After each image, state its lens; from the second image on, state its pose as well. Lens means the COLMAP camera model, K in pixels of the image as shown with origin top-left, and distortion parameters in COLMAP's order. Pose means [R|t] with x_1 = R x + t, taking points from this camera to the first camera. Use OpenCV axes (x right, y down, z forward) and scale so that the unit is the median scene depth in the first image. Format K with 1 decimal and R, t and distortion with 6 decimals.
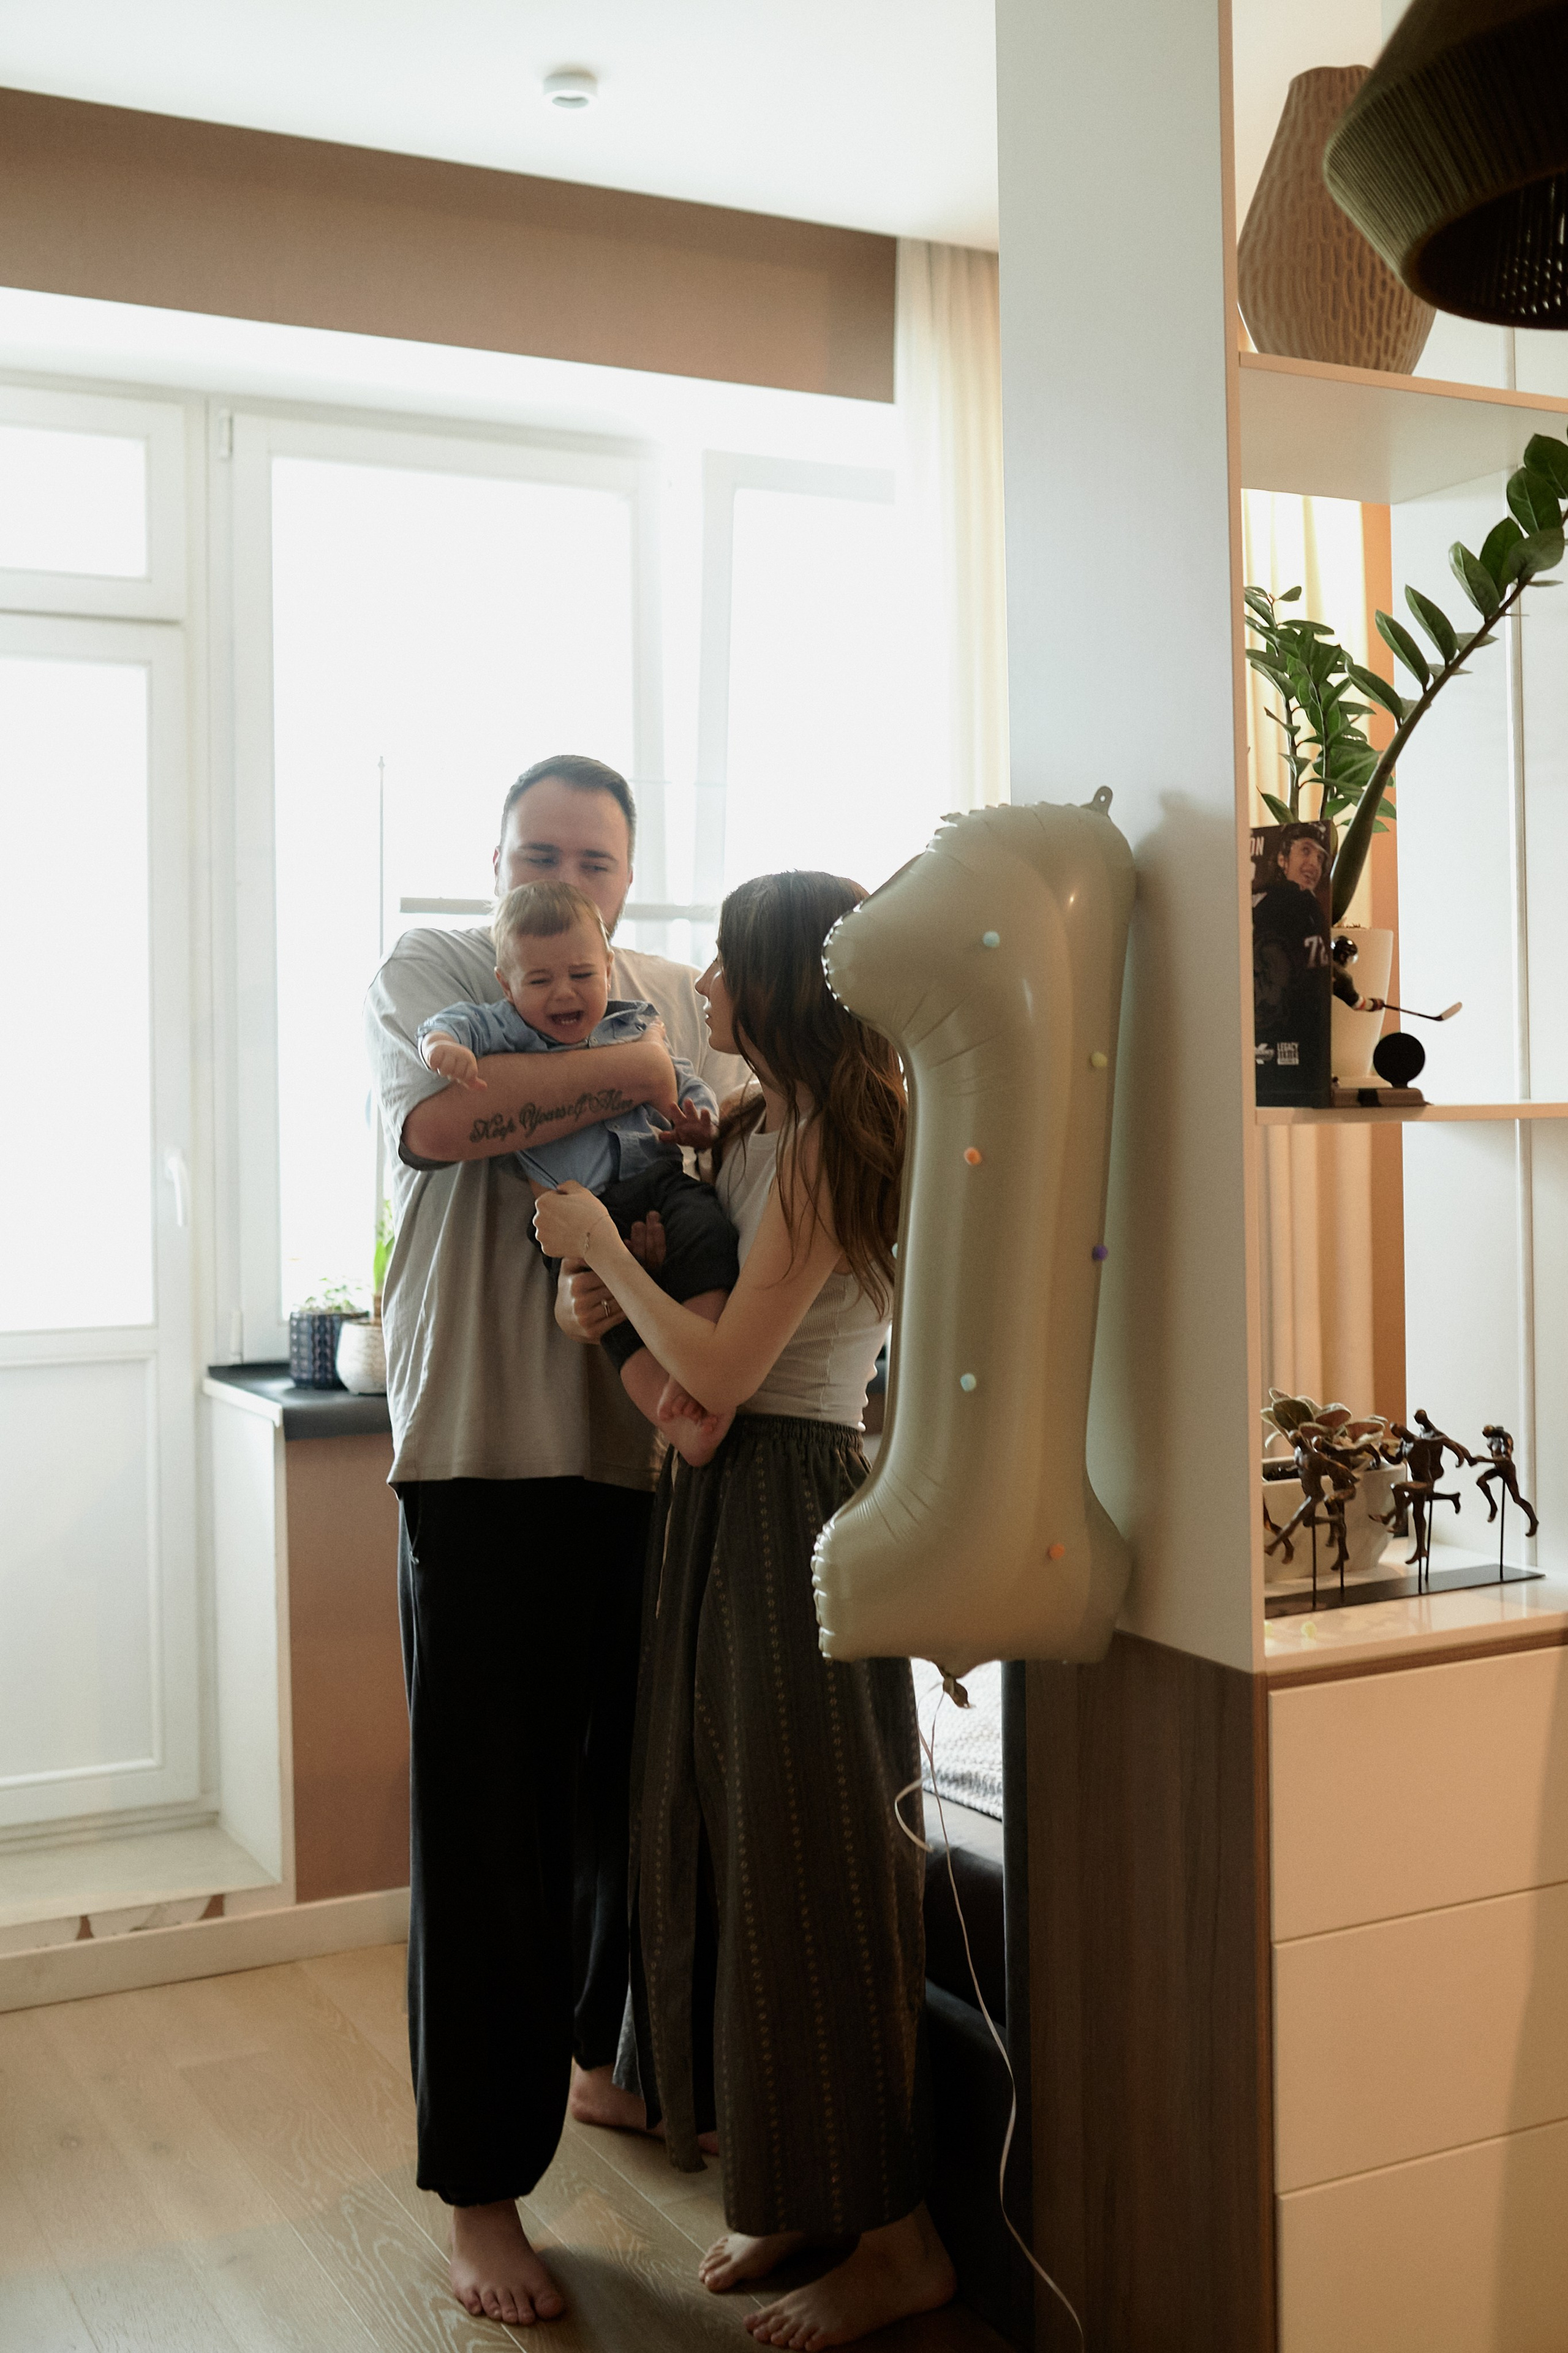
lens RADIAL K [[2474.9, 0, 681.0], [0, 2474.9, 1092.2], [0, 0, 1]] dist [-0.031523, 0.000865]
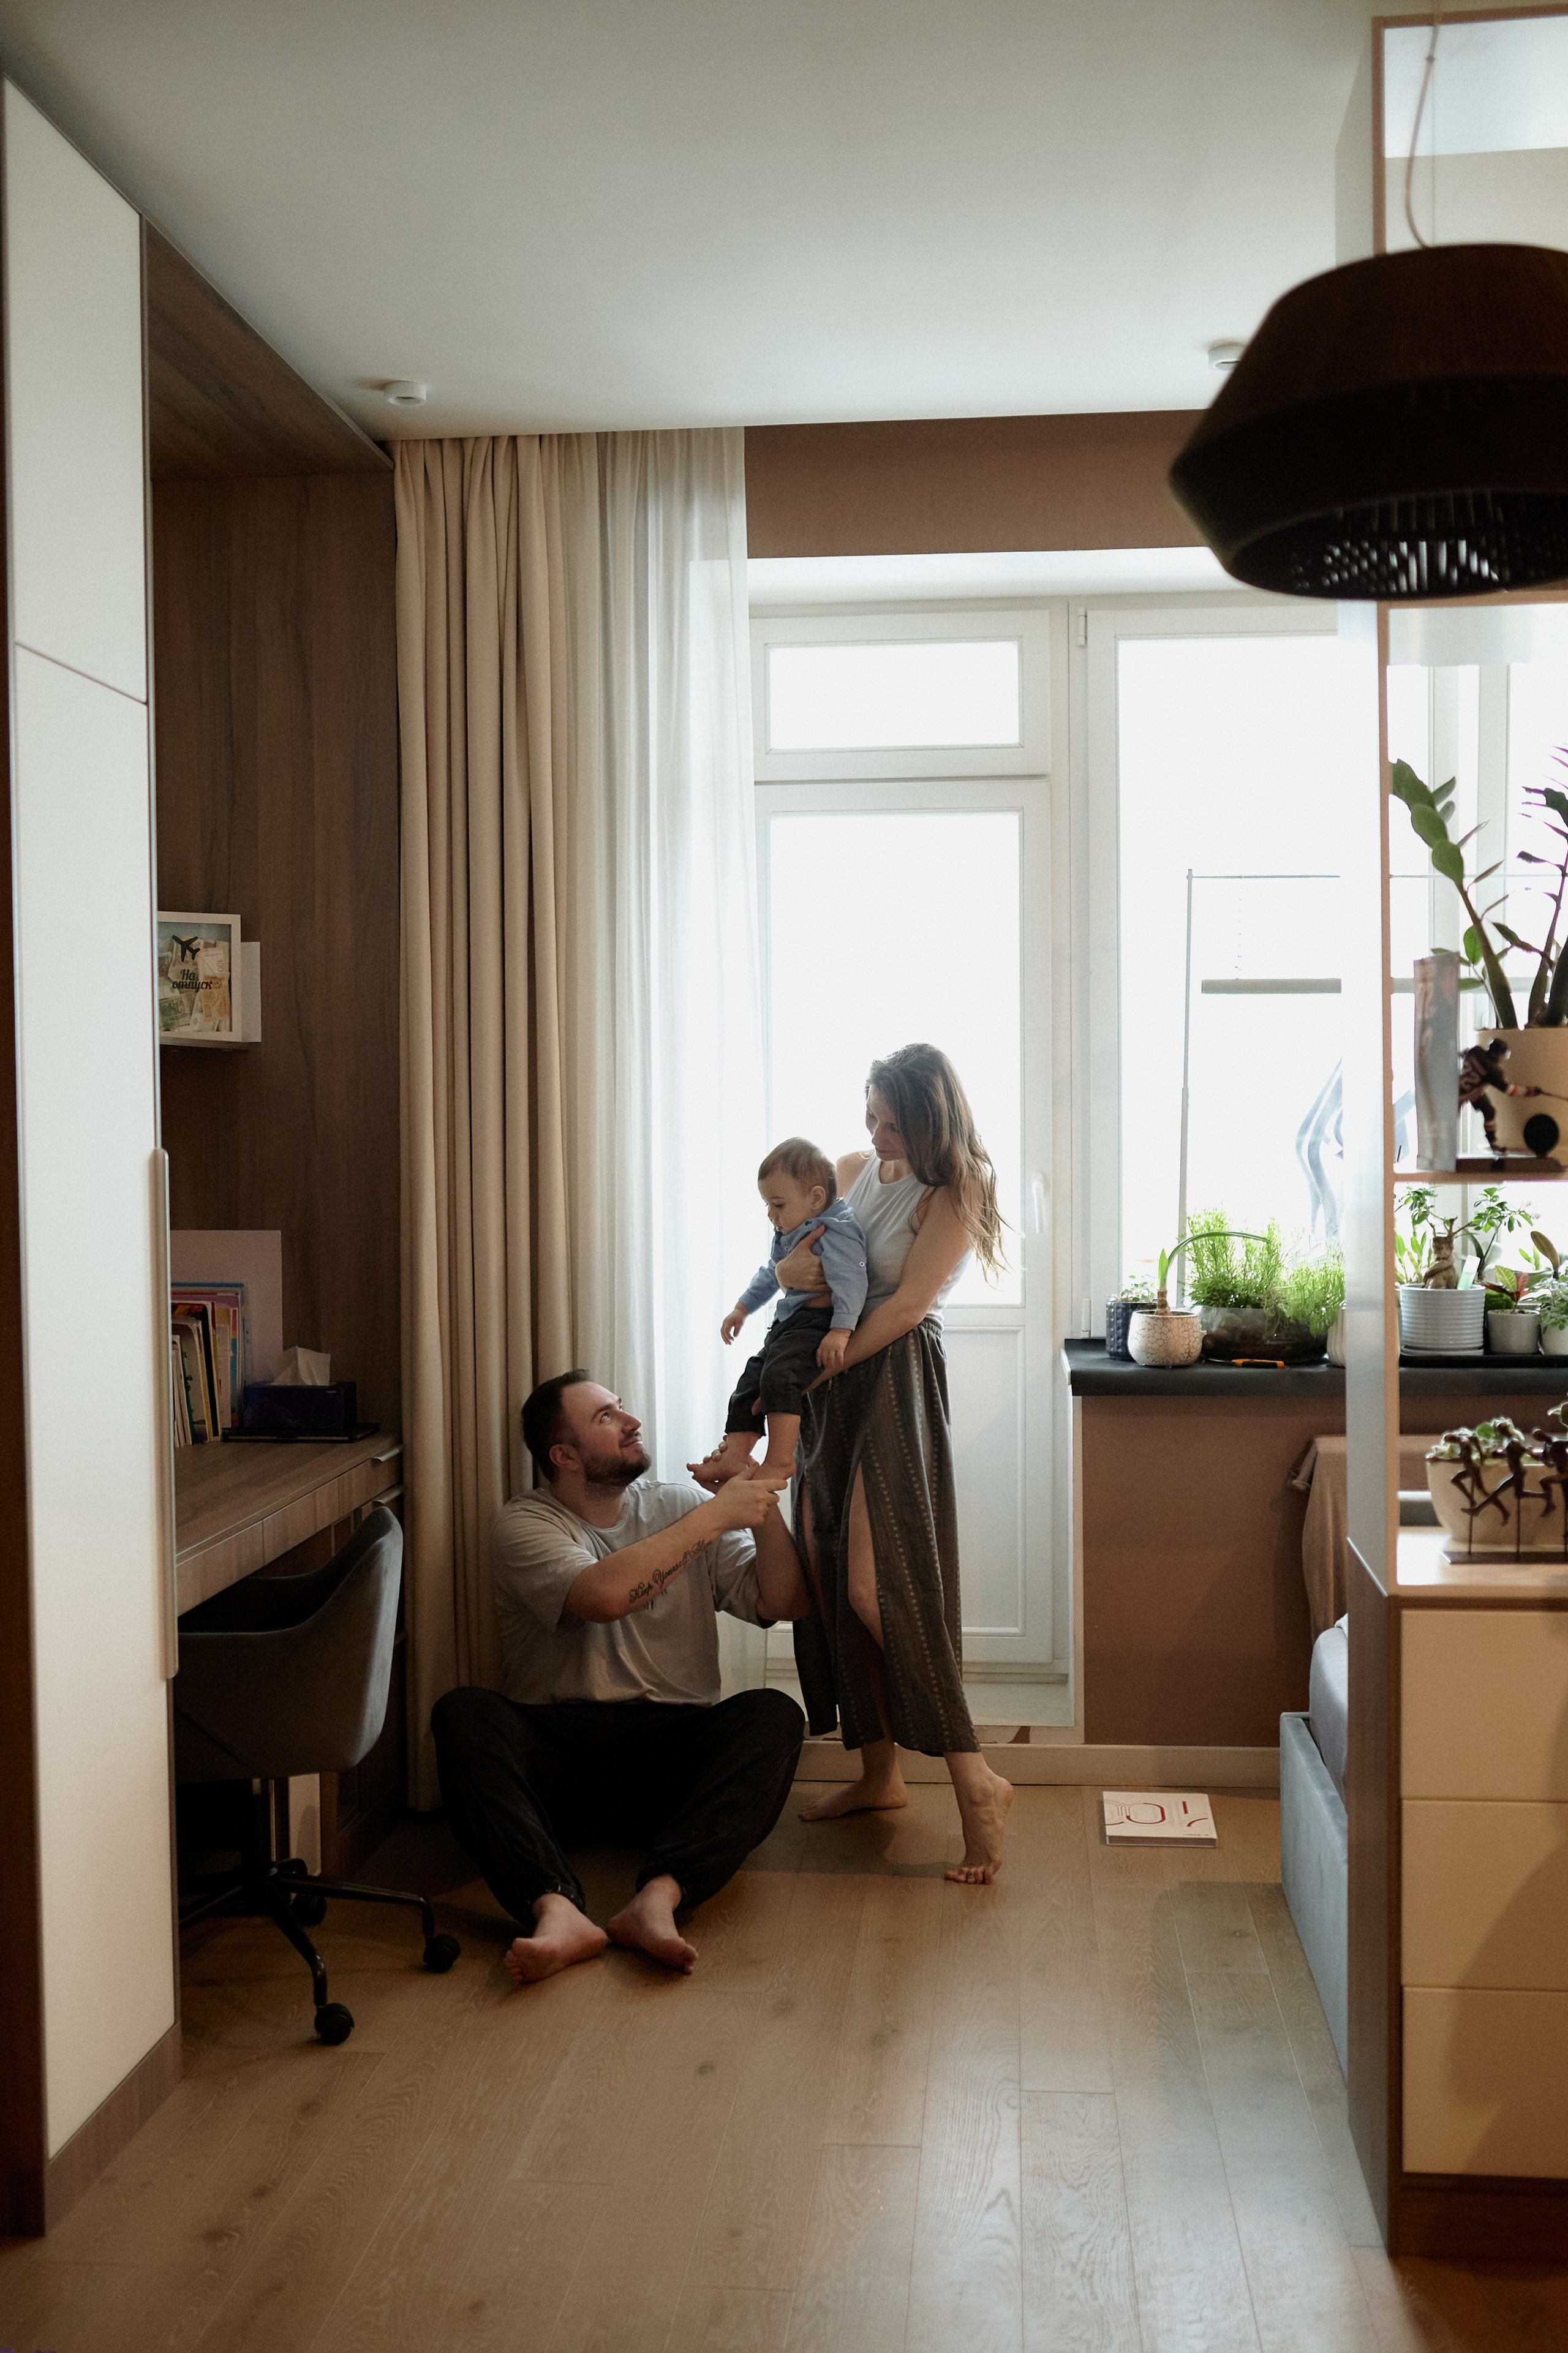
lens RADIAL K [[2287.7, 0, 792.8], [0, 2287.7, 1187.0], [0, 0, 1]] dist [-0.004565, -0.001477]
pose [[0.852131, 0.022890, -0.522827, 0.329144], [-0.003395, 0.999264, 0.038216, -0.017222], [0.523317, -0.030790, 0.851582, -0.119649]]
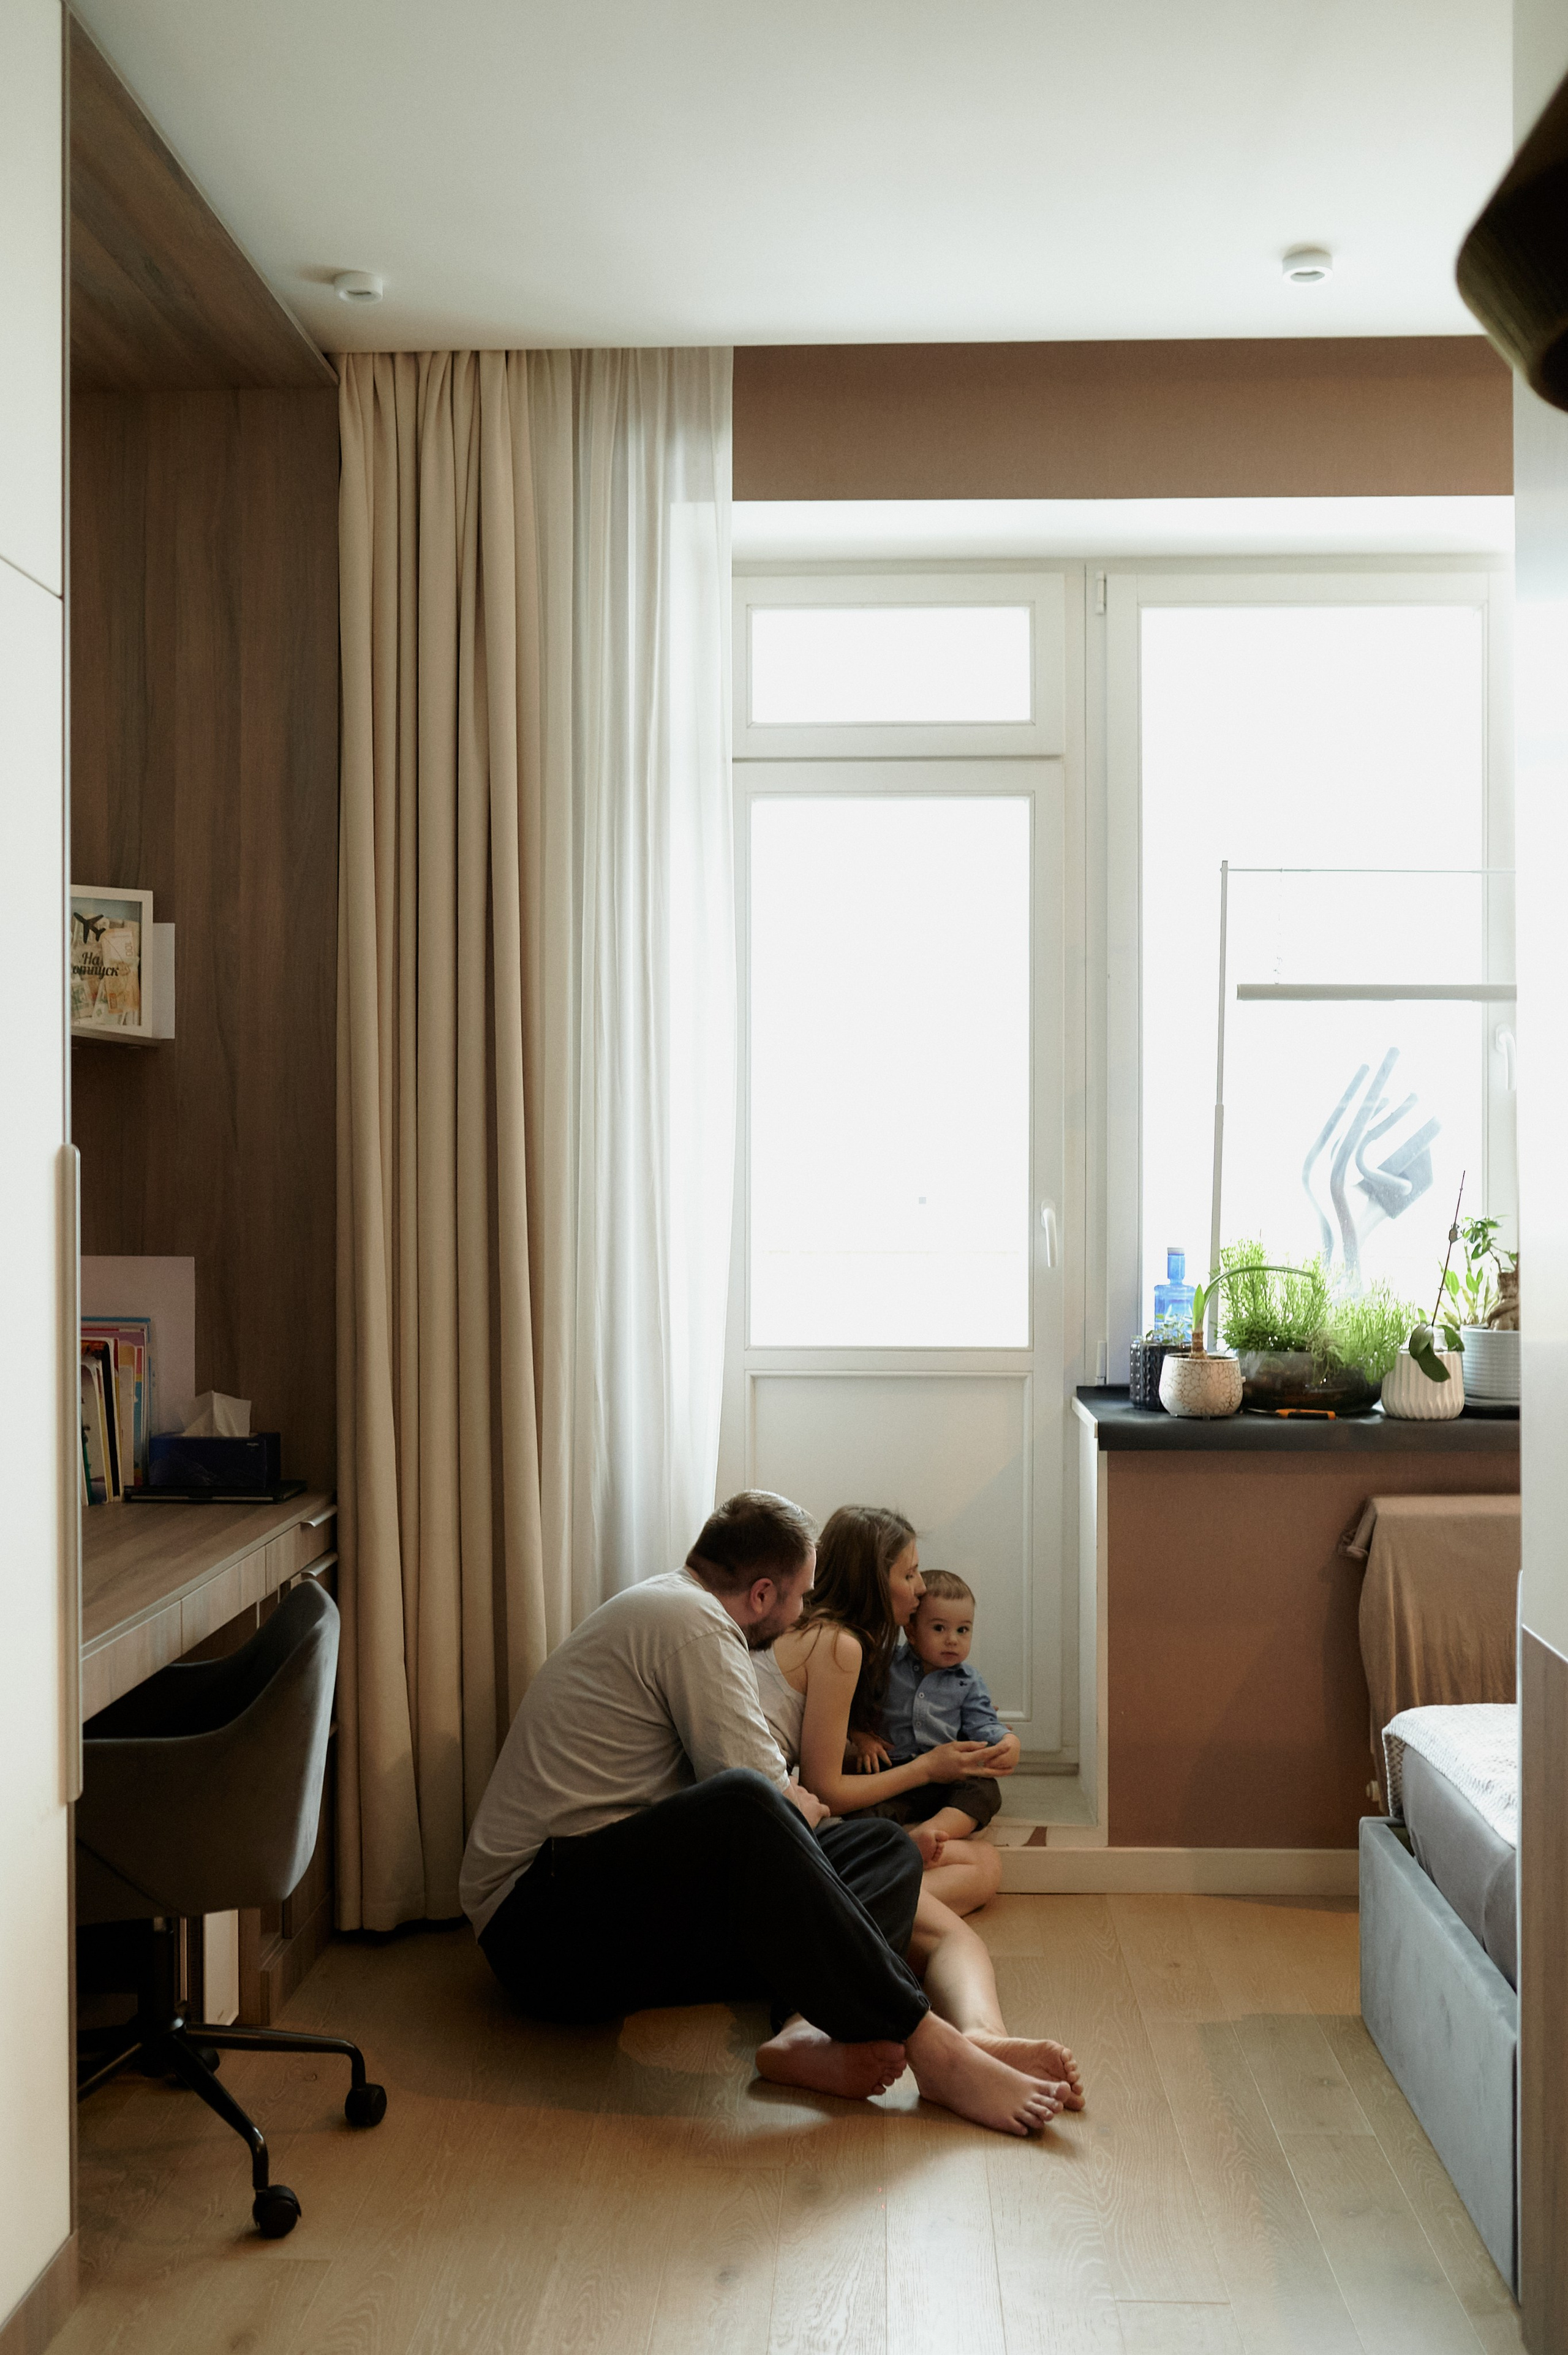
lens RADIAL K [[2287.9, 0, 784.0], [0, 2287.9, 1177.5], [0, 0, 1]] dist [-0.016054, 0.020589]
pose [[0.877529, 0.016371, -0.479243, 0.211497], [-0.012012, 0.999854, 0.012162, -0.000476], [0.479372, -0.004916, 0.877598, -0.026092]]
